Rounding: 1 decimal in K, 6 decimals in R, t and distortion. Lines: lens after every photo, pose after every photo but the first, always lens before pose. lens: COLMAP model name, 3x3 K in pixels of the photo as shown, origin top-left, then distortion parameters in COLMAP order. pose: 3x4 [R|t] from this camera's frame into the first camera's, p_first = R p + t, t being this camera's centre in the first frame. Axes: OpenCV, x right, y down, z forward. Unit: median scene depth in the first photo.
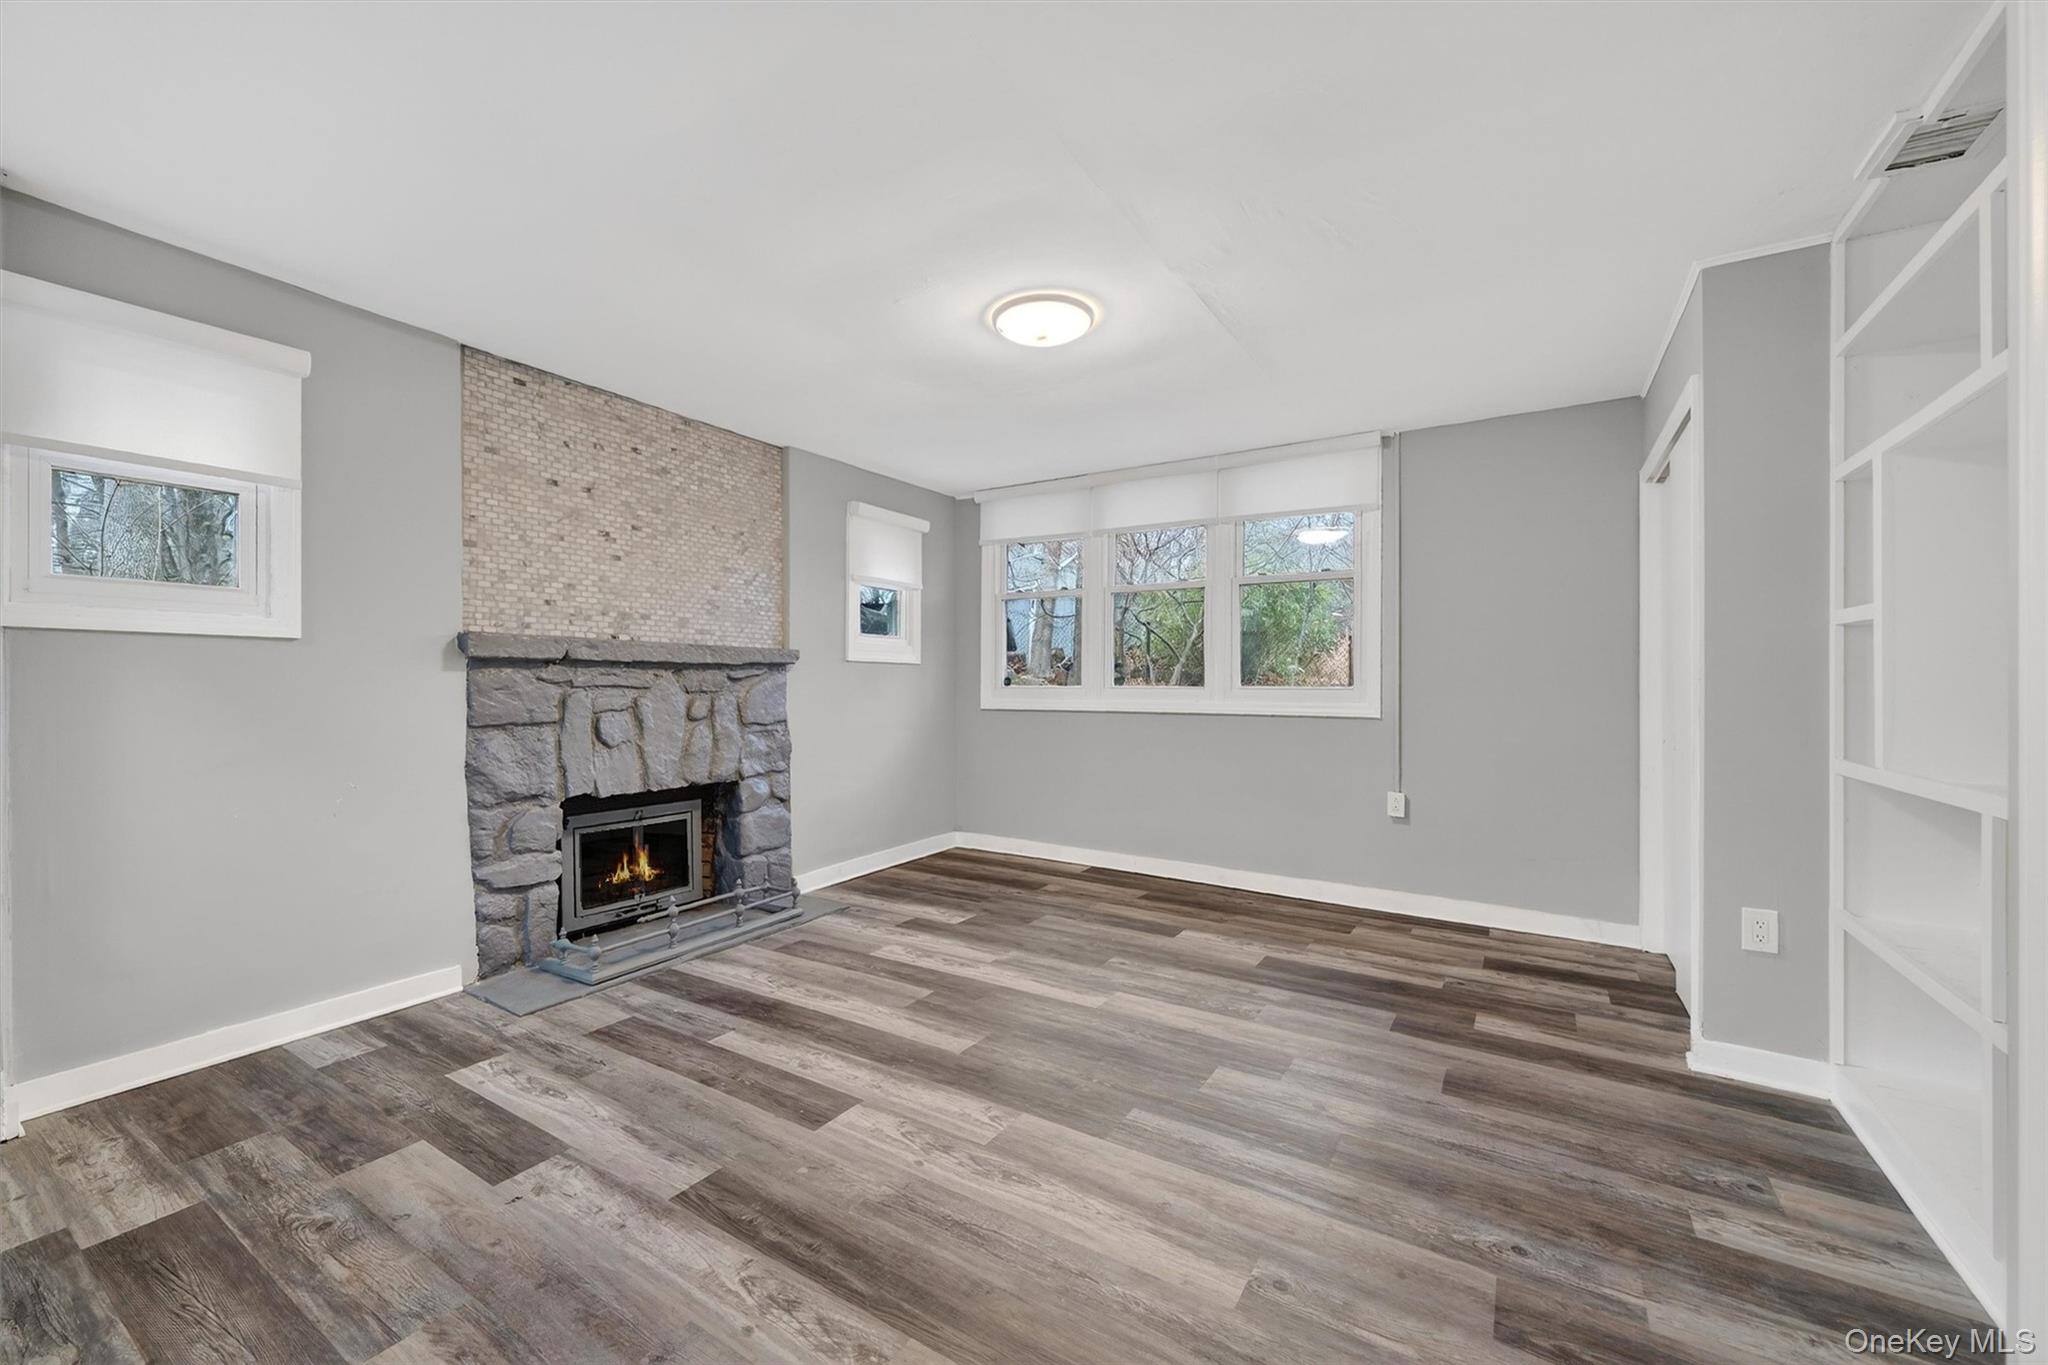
lens RADIAL K [[799.7, 0, 1022.1], [0, 799.7, 689.4], [0, 0, 1]] dist [-0.001110, -0.000109]
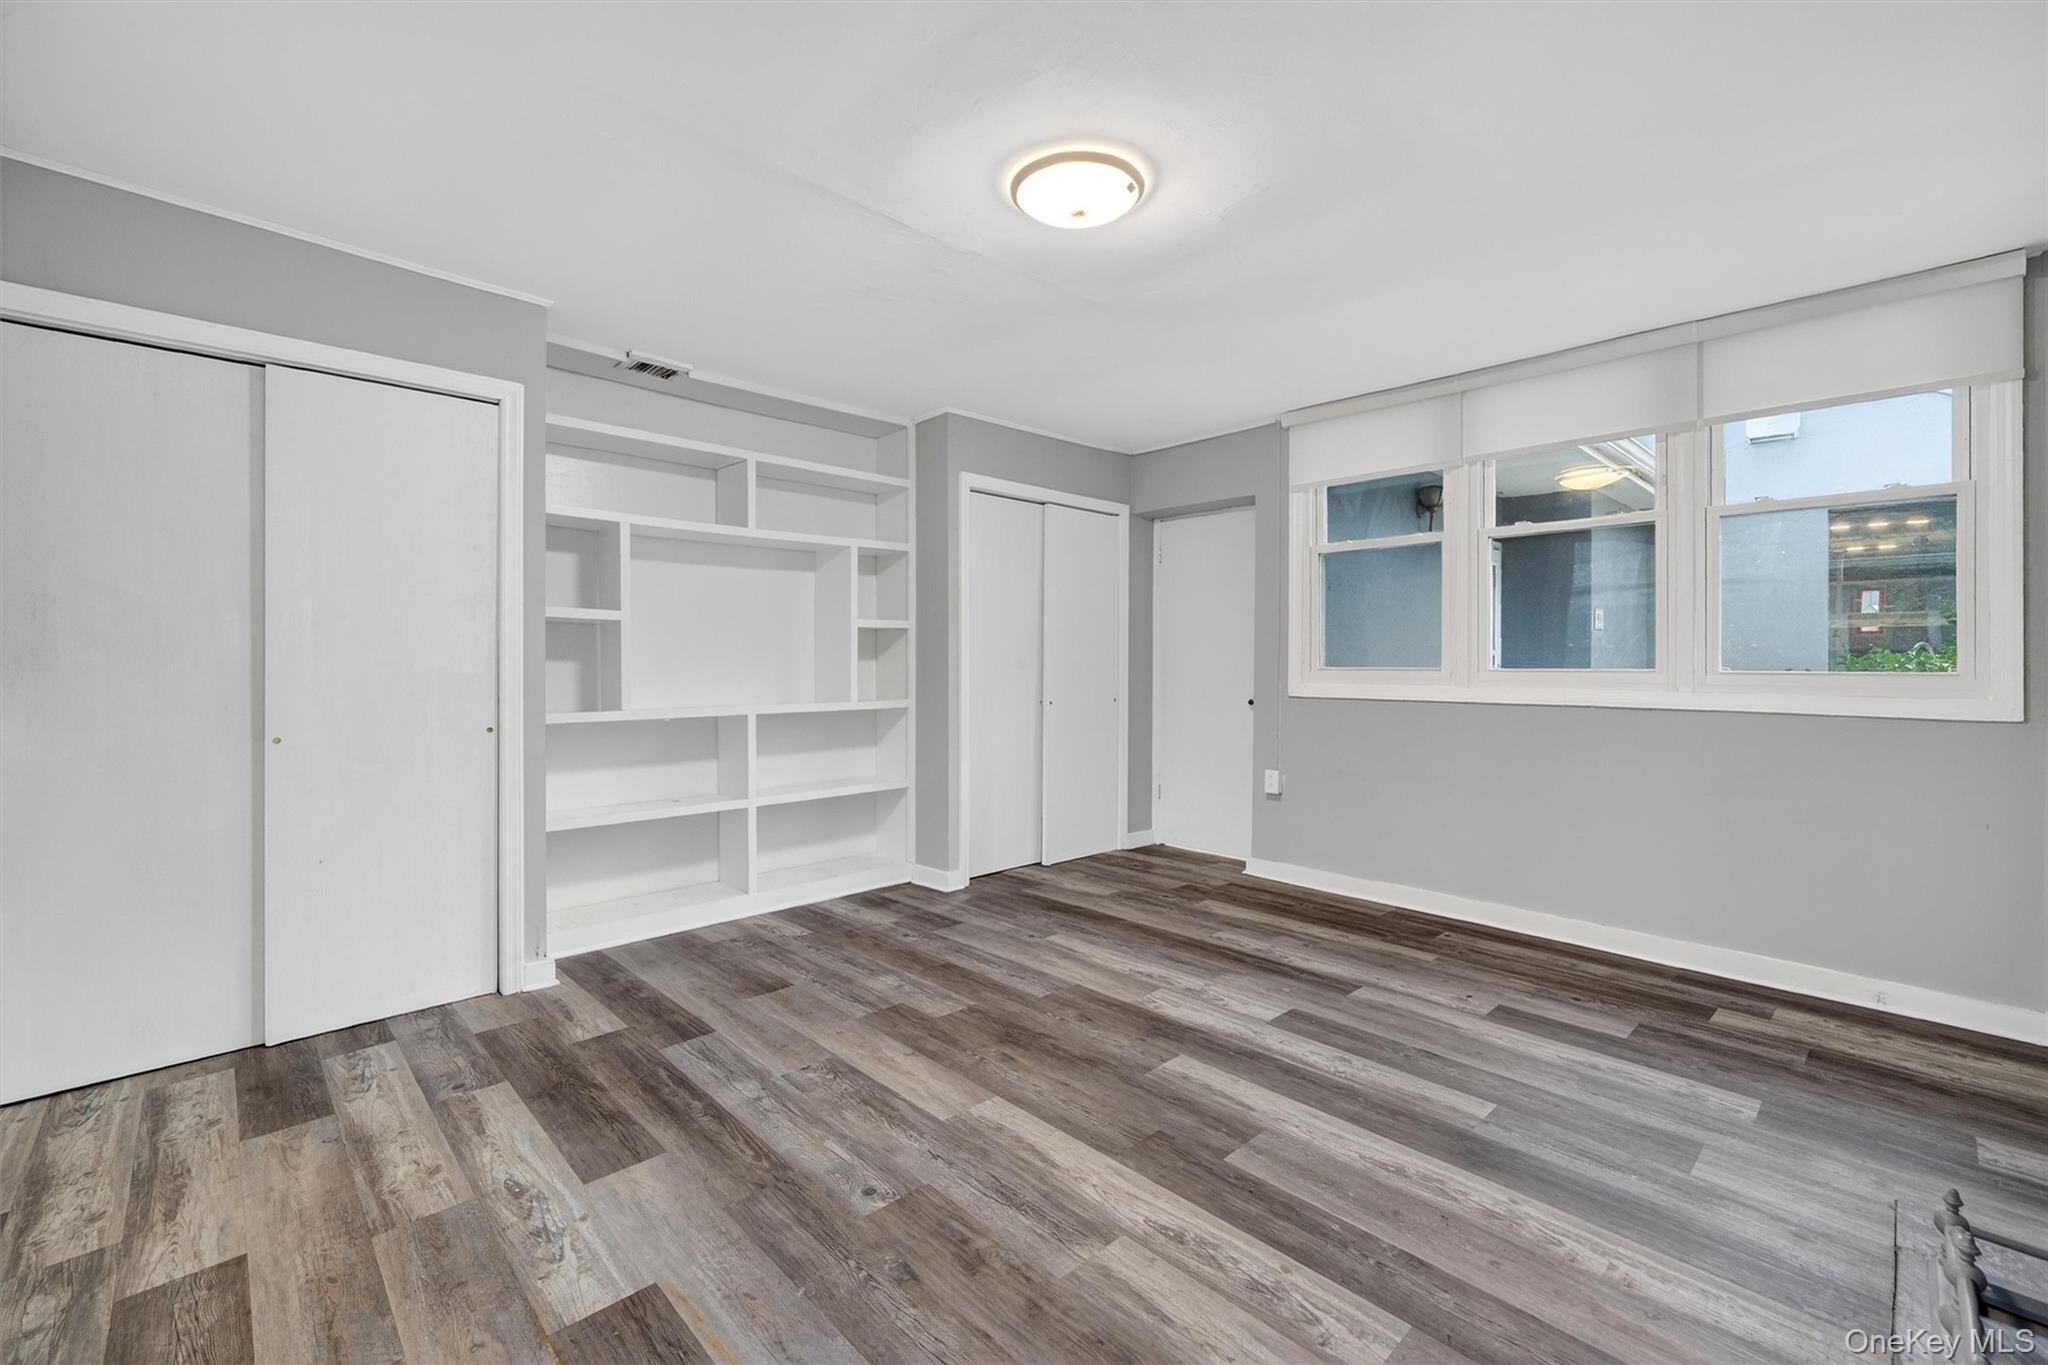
lens RADIAL K [[863.1, 0, 1009.0], [0, 863.1, 655.2], [0, 0, 1]] dist [-0.000021, -0.000559]
pose [[-0.964187, -0.001760, 0.265218, -0.116200], [-0.002359, 0.999995, -0.001943, -0.011832], [-0.265214, -0.002499, -0.964186, 1.559190]]
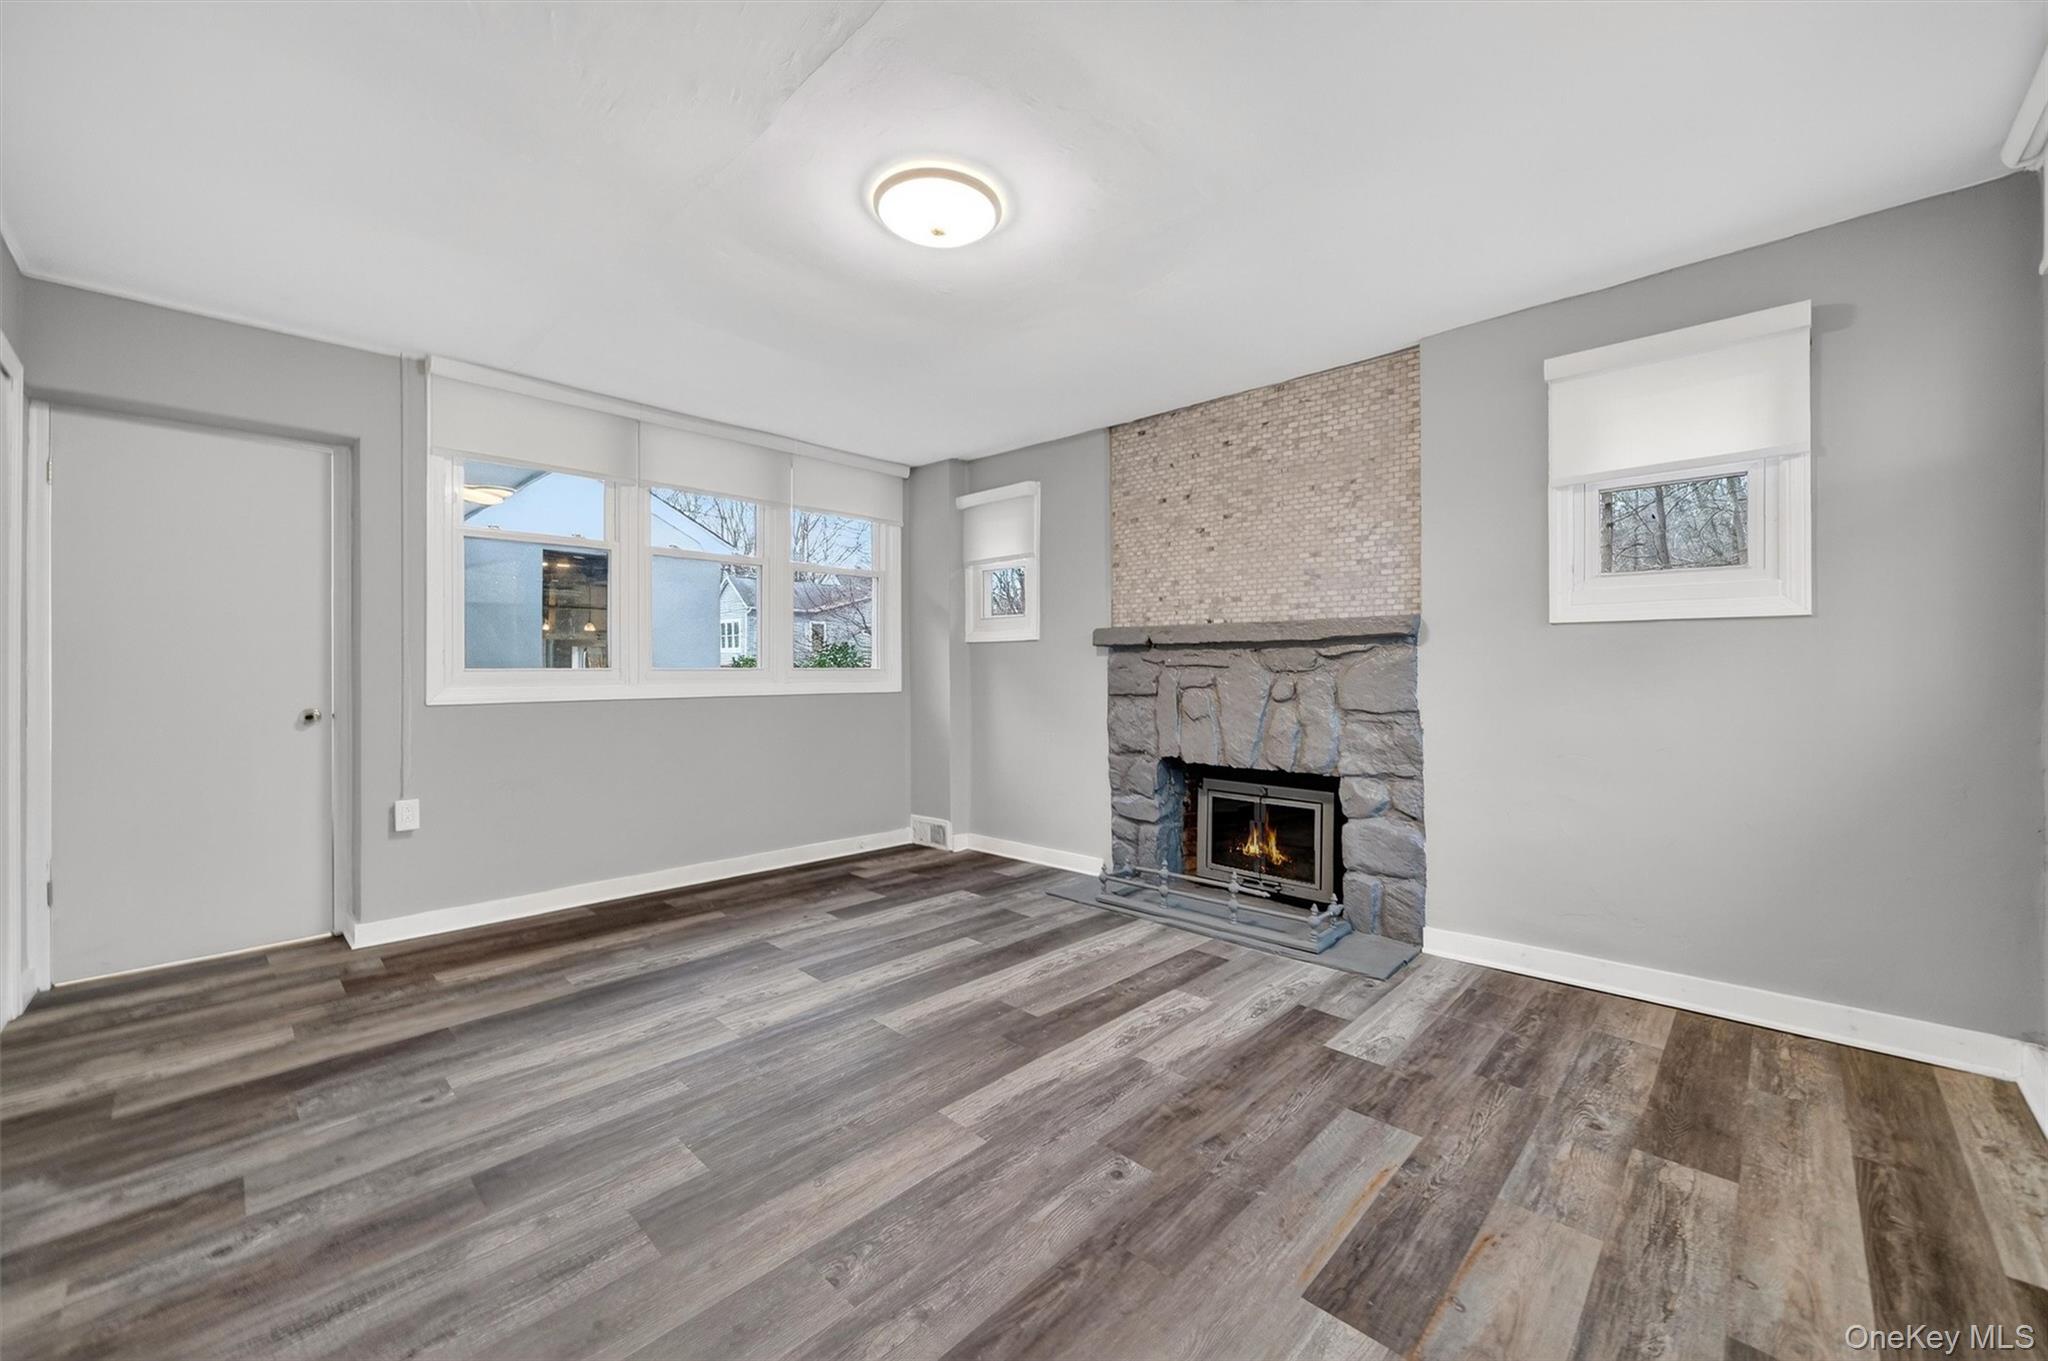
lens RADIAL K [[799.7, 0, 1022.8], [0, 799.7, 668.3], [0, 0, 1]] dist [-0.001110, -0.000109]
pose [[-0.209310, -0.002296, -0.977847, 0.681278], [-0.004803, 0.999988, -0.001320, 0.002290], [0.977838, 0.004420, -0.209318, 1.071059]]
